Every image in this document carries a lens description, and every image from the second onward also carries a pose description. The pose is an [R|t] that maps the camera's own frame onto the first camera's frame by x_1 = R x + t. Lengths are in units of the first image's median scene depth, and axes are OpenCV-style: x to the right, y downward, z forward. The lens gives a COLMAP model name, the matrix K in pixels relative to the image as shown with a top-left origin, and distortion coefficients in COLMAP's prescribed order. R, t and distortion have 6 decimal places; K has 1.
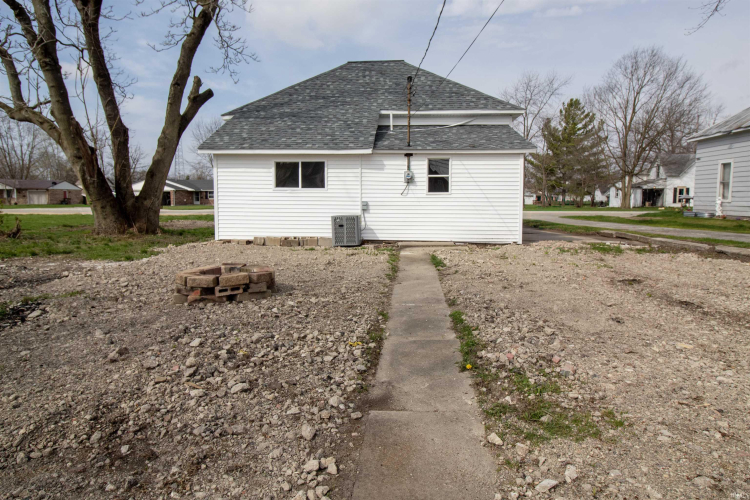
lens RADIAL K [[486.9, 0, 375.0], [0, 486.9, 248.6], [0, 0, 1]] dist [-0.004841, -0.000711]
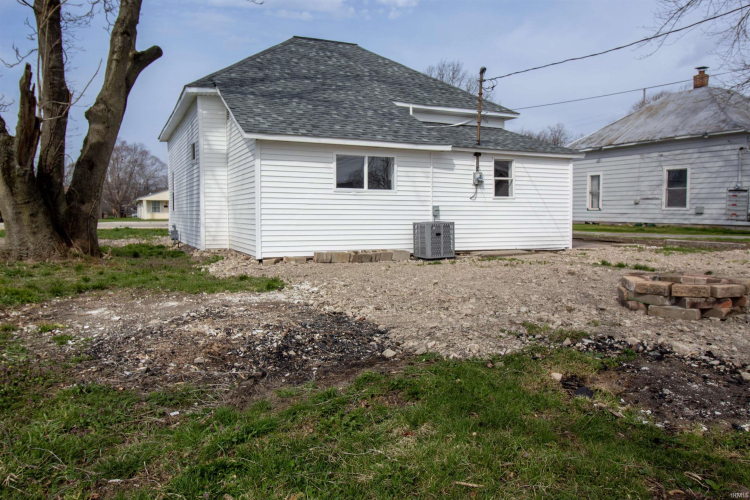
lens RADIAL K [[565.1, 0, 375.0], [0, 565.1, 249.4], [0, 0, 1]] dist [0.006514, -0.001043]
pose [[0.870324, -0.033702, 0.491325, -0.604865], [0.050012, 0.998546, -0.020095, -0.006257], [-0.489933, 0.042061, 0.870745, 0.190898]]
